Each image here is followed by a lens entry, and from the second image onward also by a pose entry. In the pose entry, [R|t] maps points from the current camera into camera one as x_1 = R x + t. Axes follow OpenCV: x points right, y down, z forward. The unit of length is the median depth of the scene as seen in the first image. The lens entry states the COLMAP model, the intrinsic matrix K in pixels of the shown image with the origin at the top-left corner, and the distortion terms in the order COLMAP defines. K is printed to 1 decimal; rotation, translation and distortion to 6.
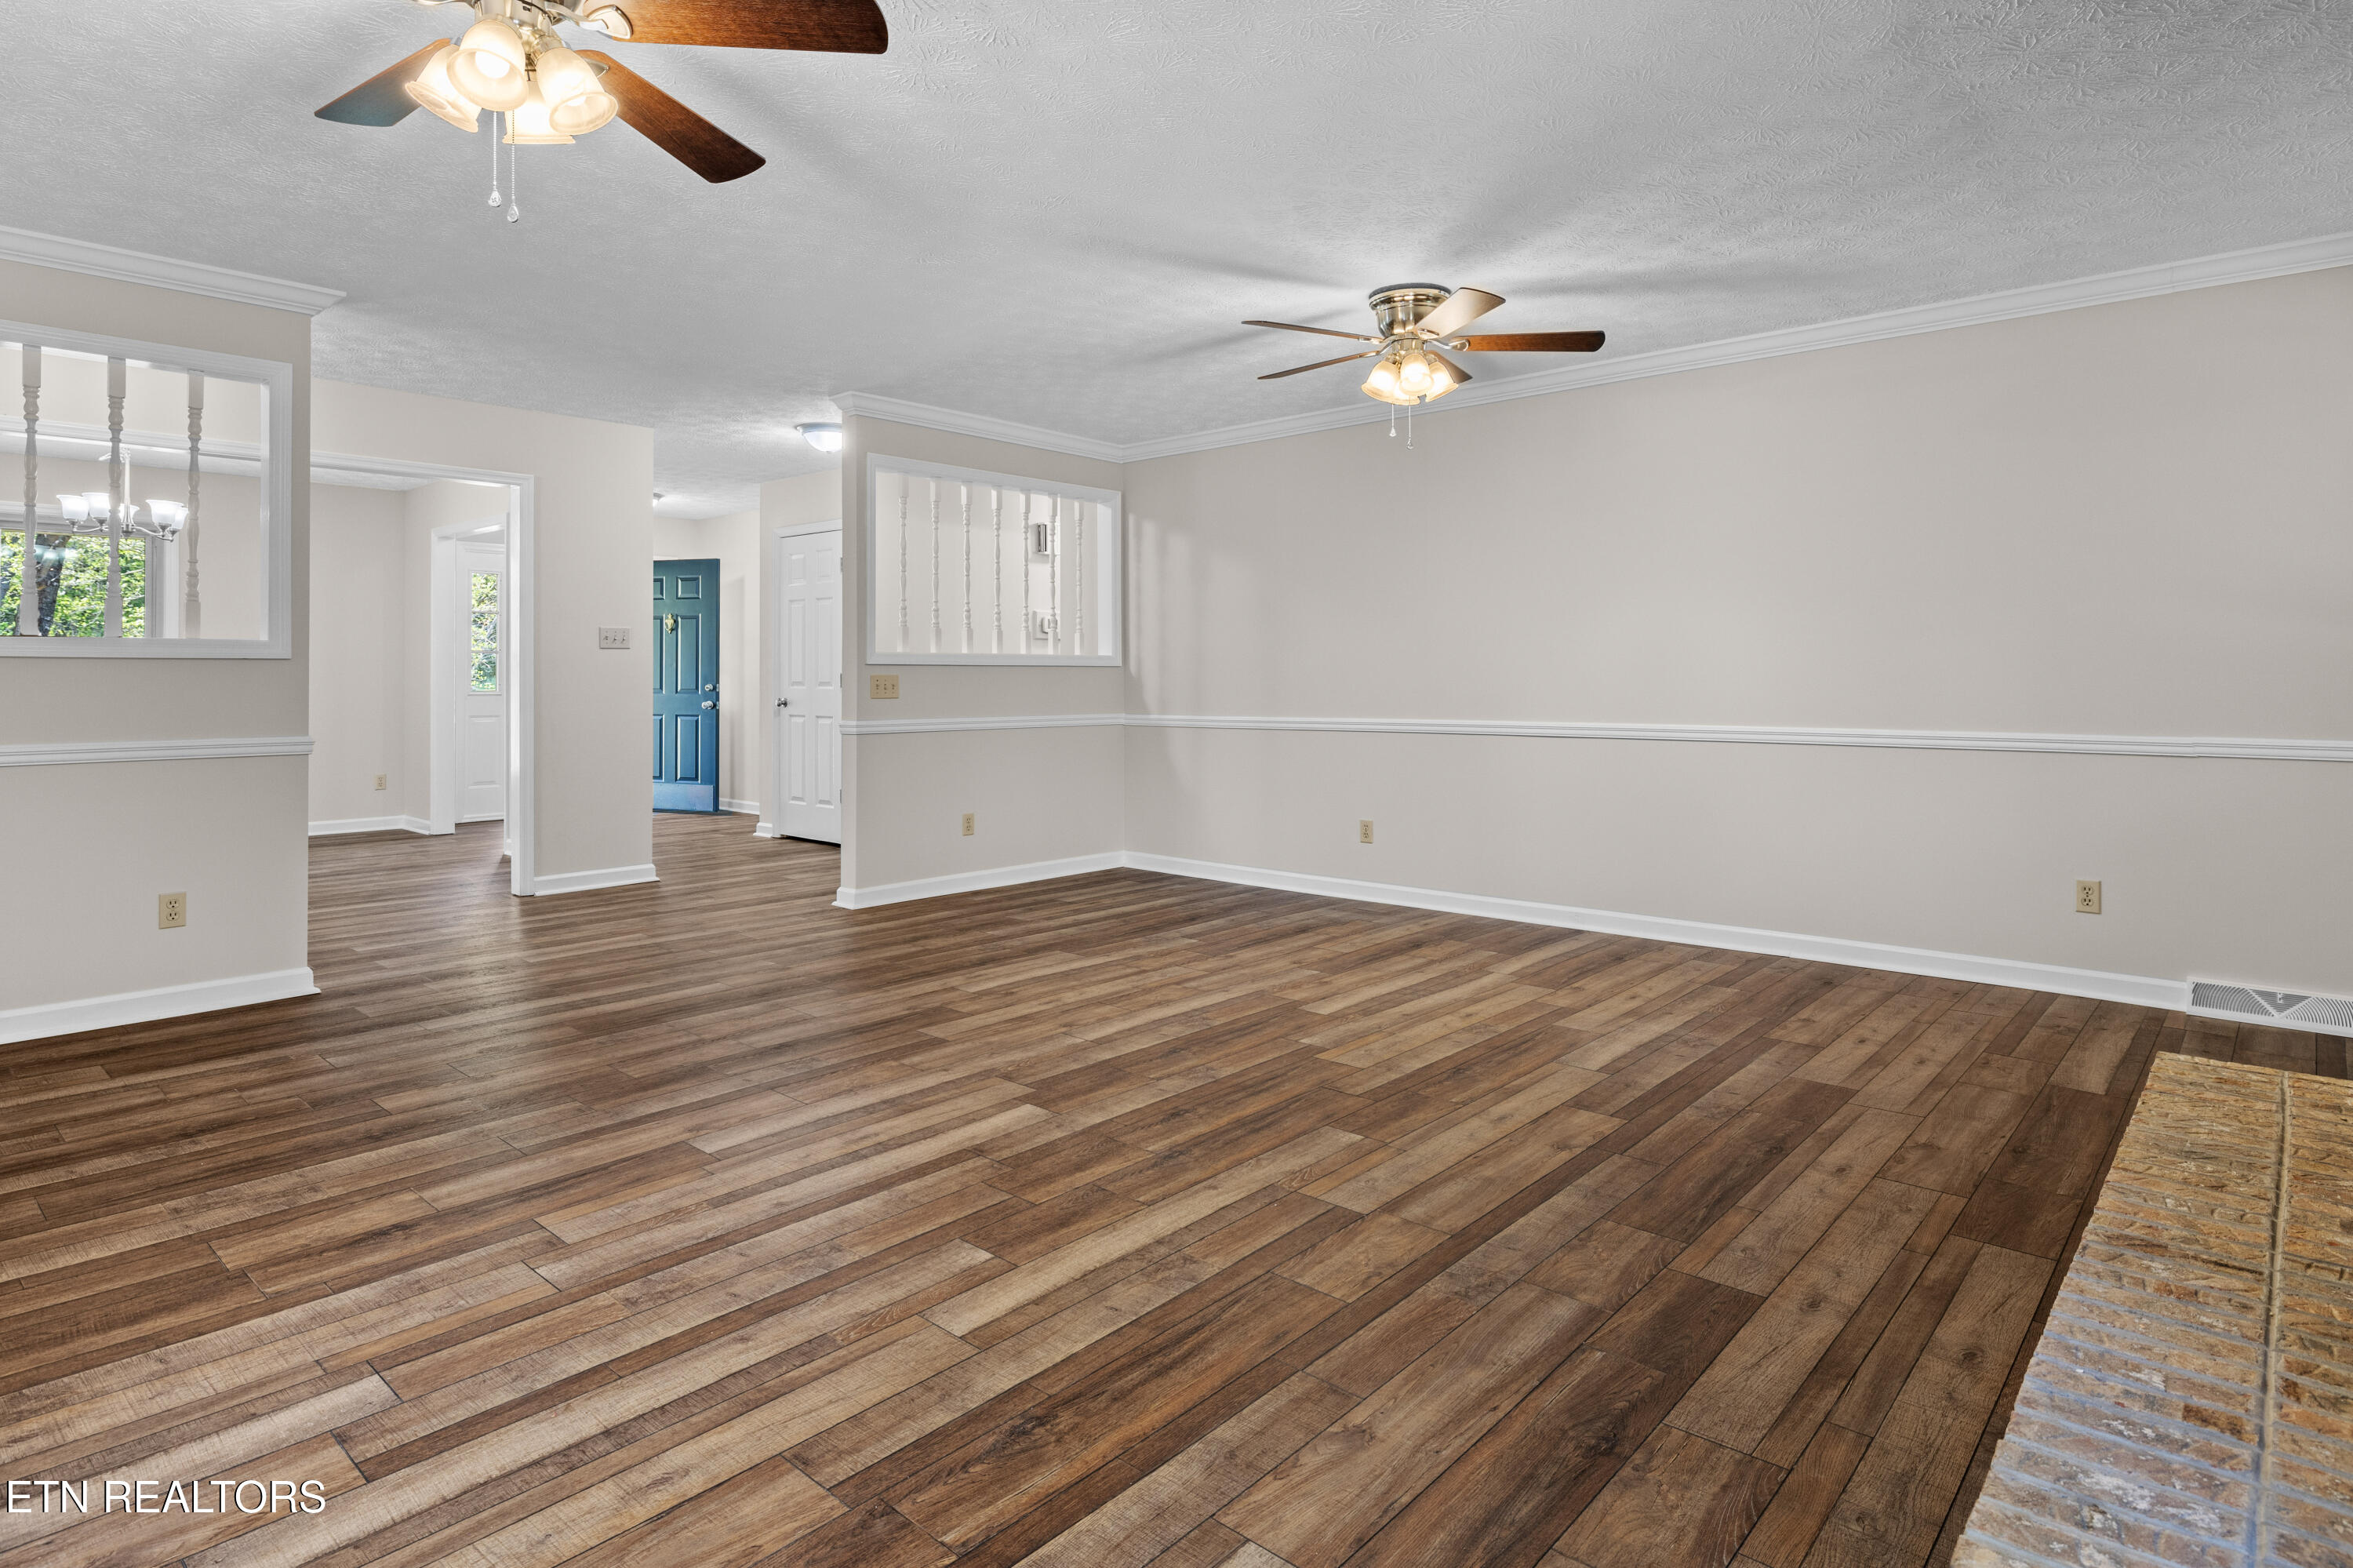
lens RADIAL K [[1262.7, 0, 1168.1], [0, 1262.7, 673.5], [0, 0, 1]] dist [-0.004202, 0.002456]
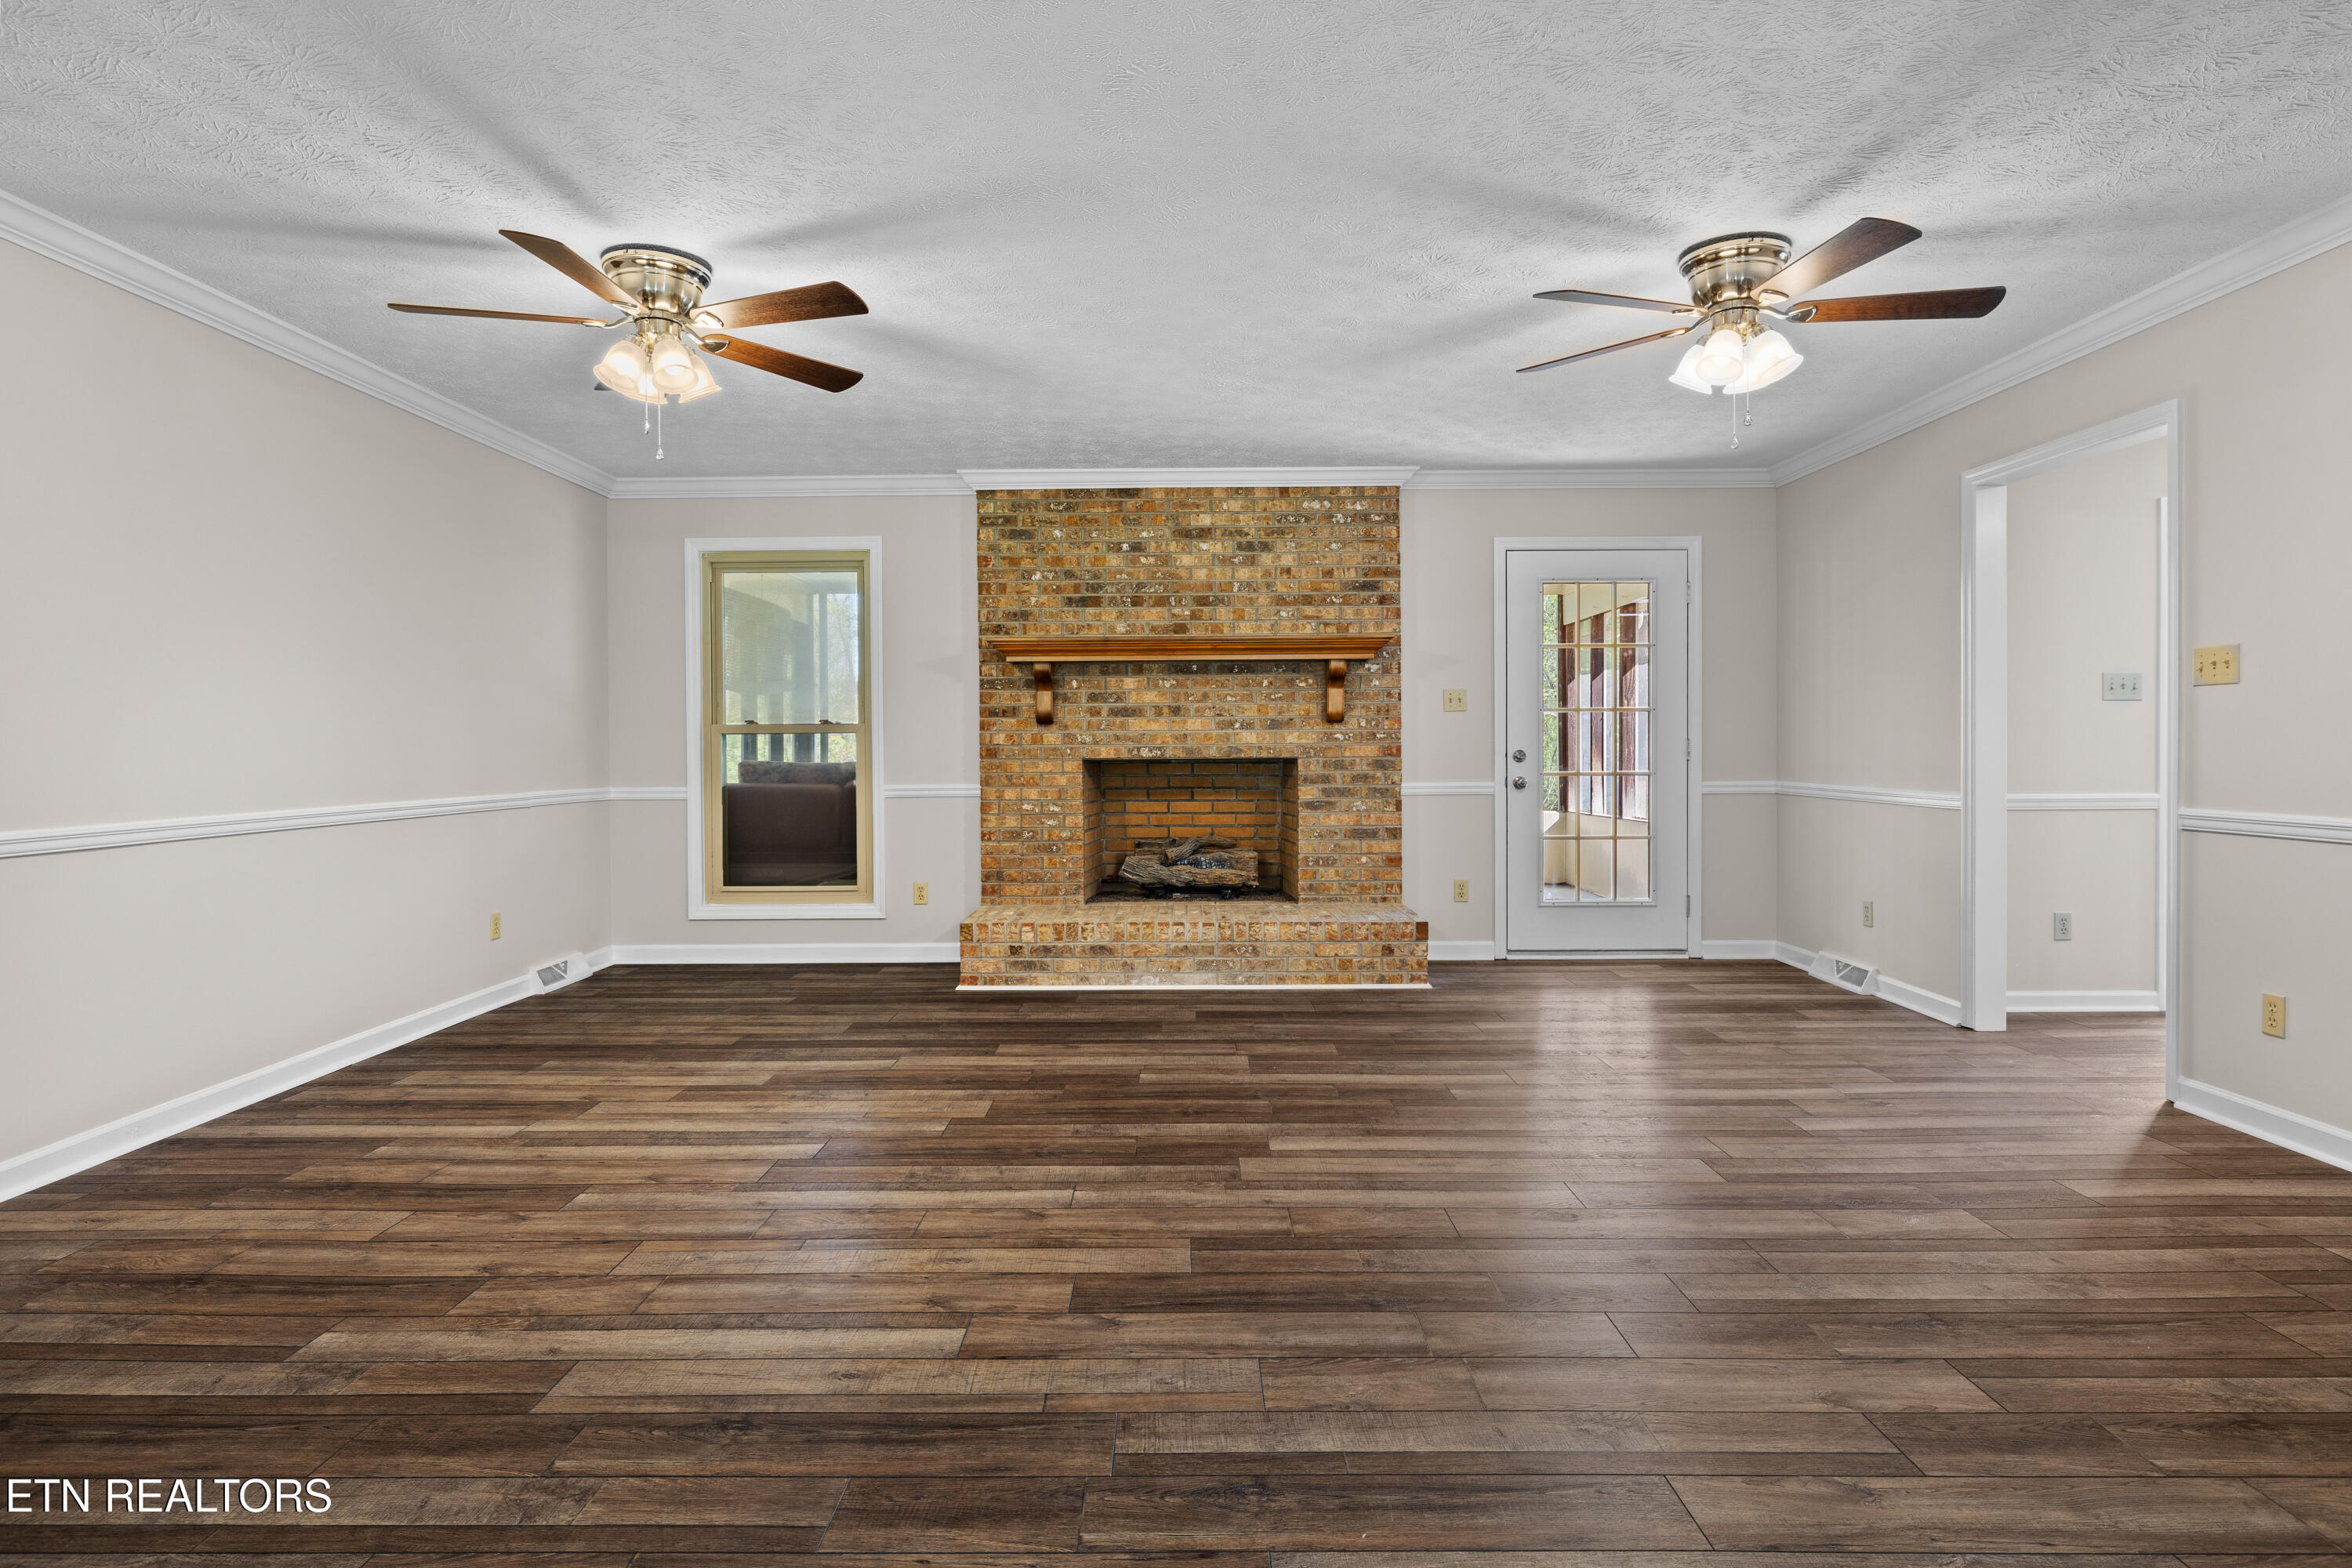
lens RADIAL K [[1262.1, 0, 1179.8], [0, 1262.1, 771.0], [0, 0, 1]] dist [-0.004202, 0.002456]
pose [[-0.673893, -0.010538, 0.738754, -1.031793], [0.004307, 0.999825, 0.018190, 0.010155], [-0.738816, 0.015440, -0.673730, 2.184797]]
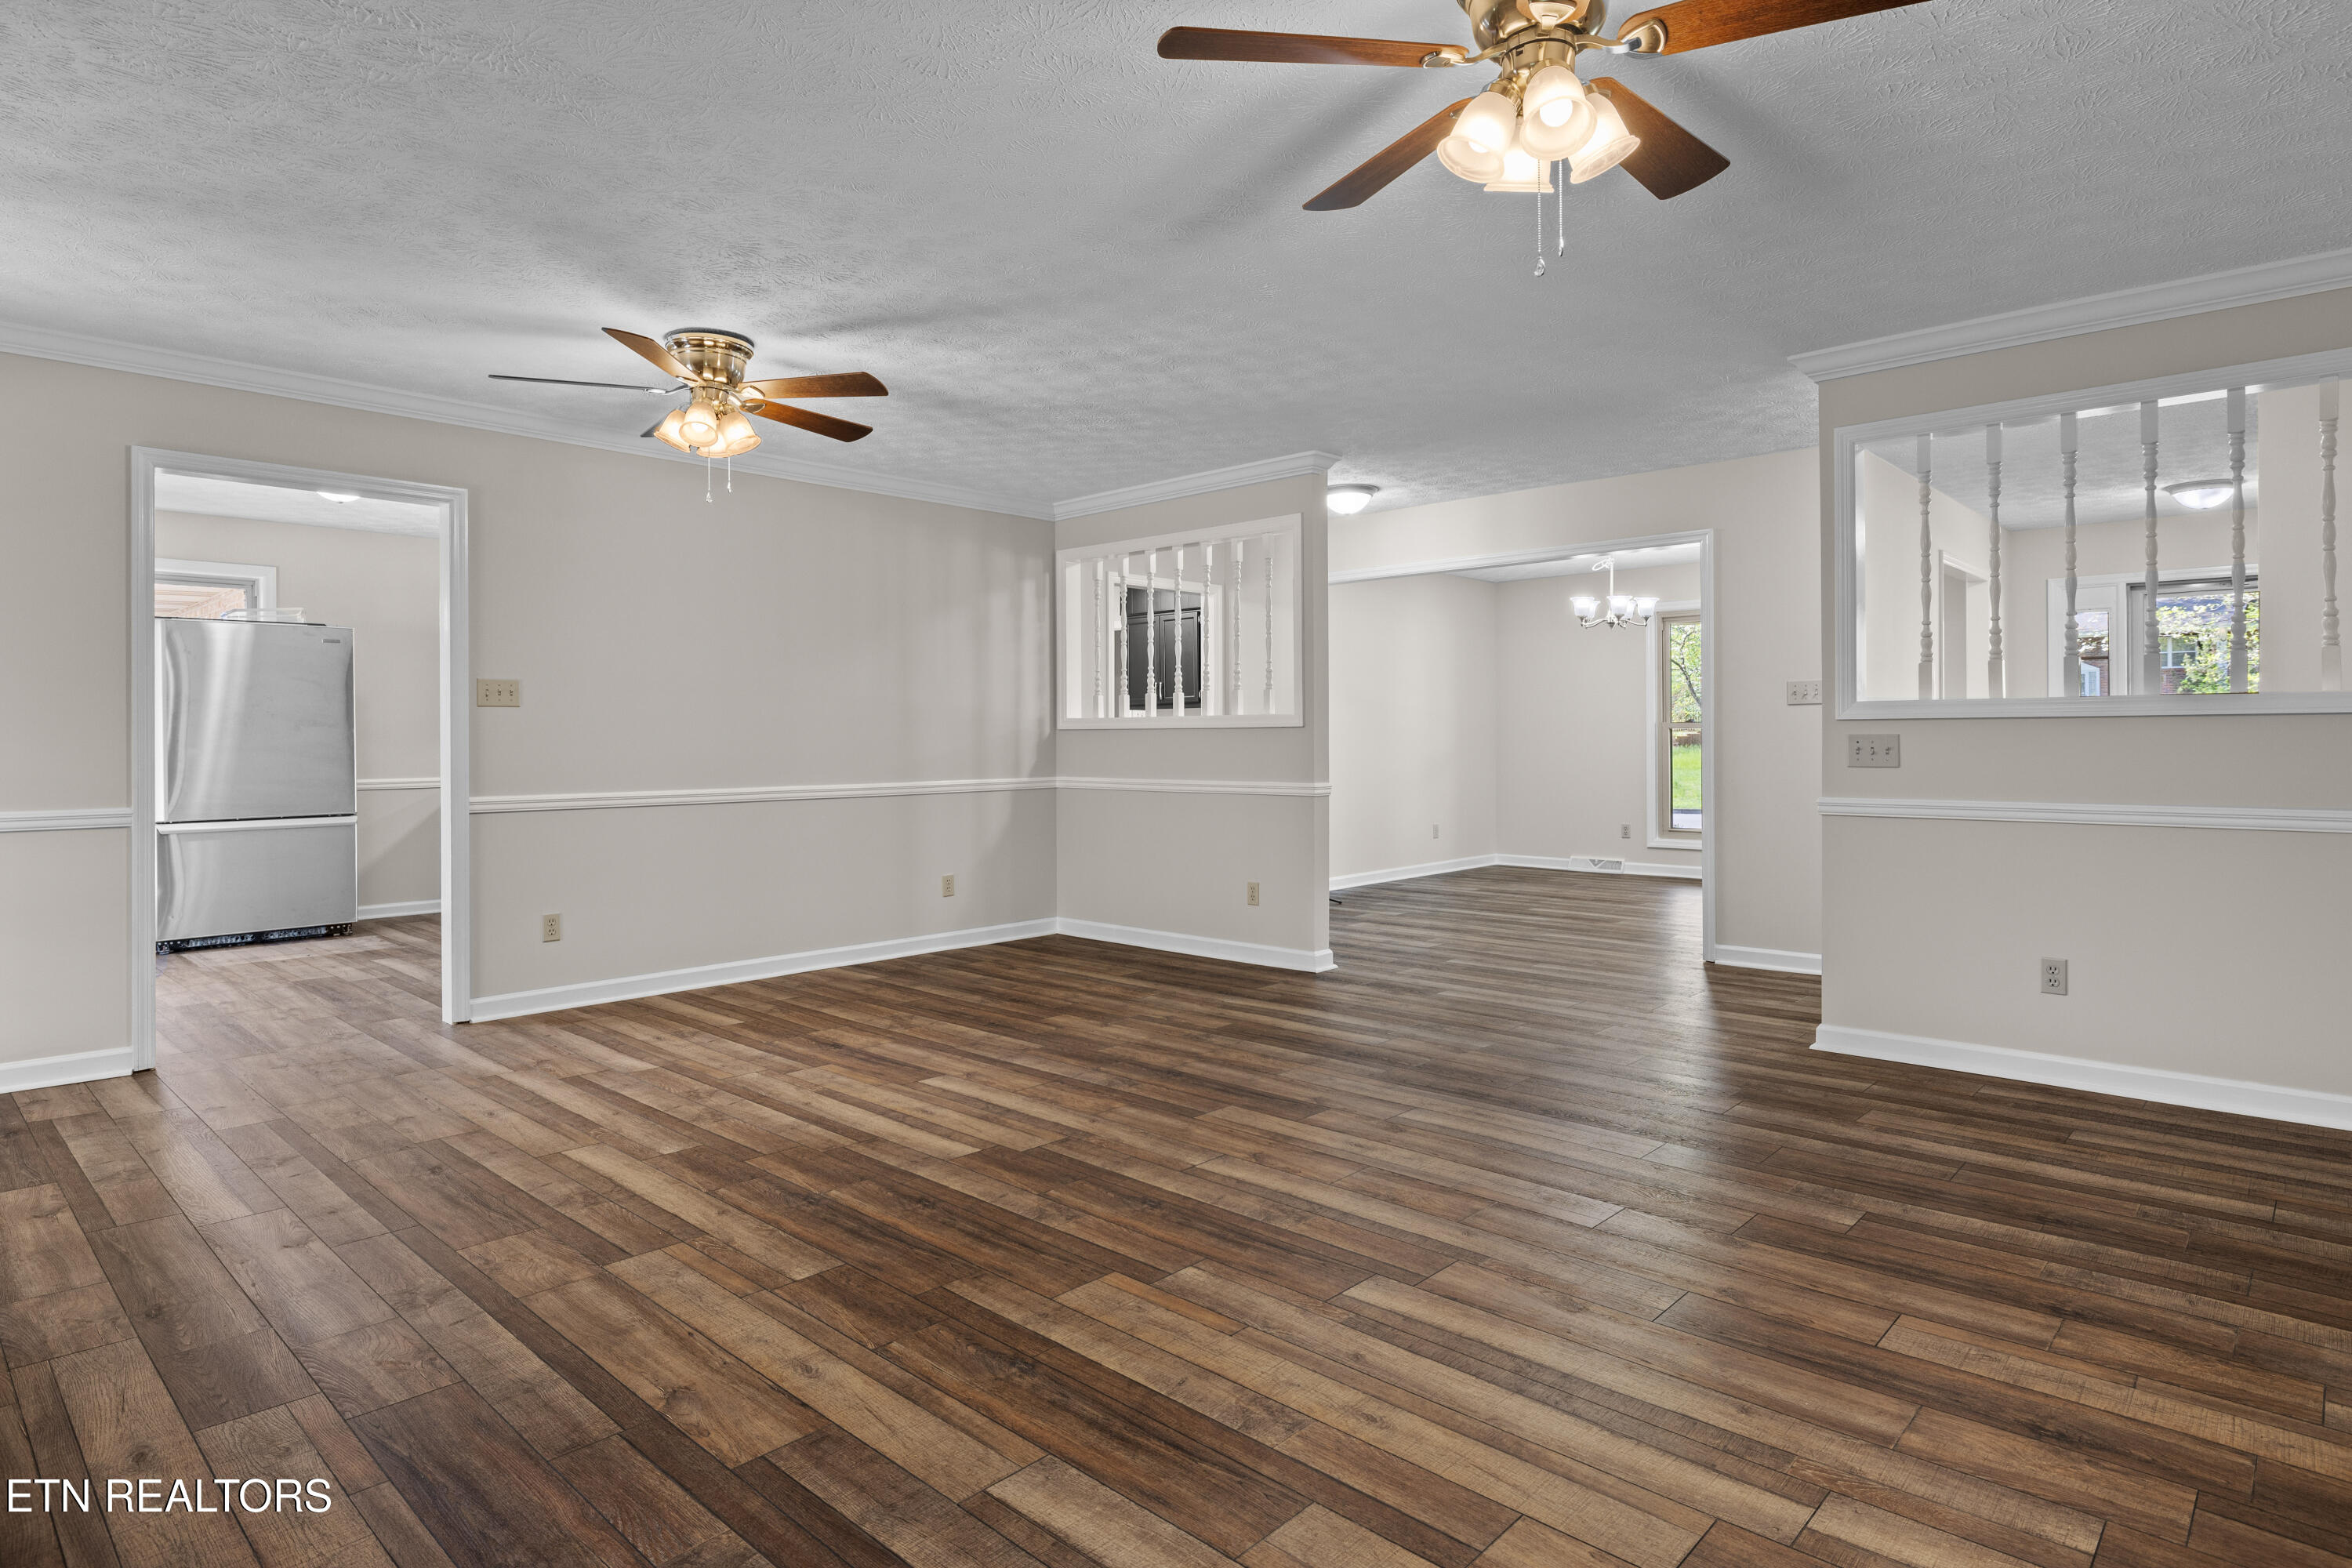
lens RADIAL K [[1262.1, 0, 1154.0], [0, 1262.1, 738.8], [0, 0, 1]] dist [-0.004202, 0.002456]
pose [[-0.019147, 0.002191, -0.999814, 1.158102], [0.007660, 0.999969, 0.002045, -0.000675], [0.999787, -0.007620, -0.019163, 1.451017]]
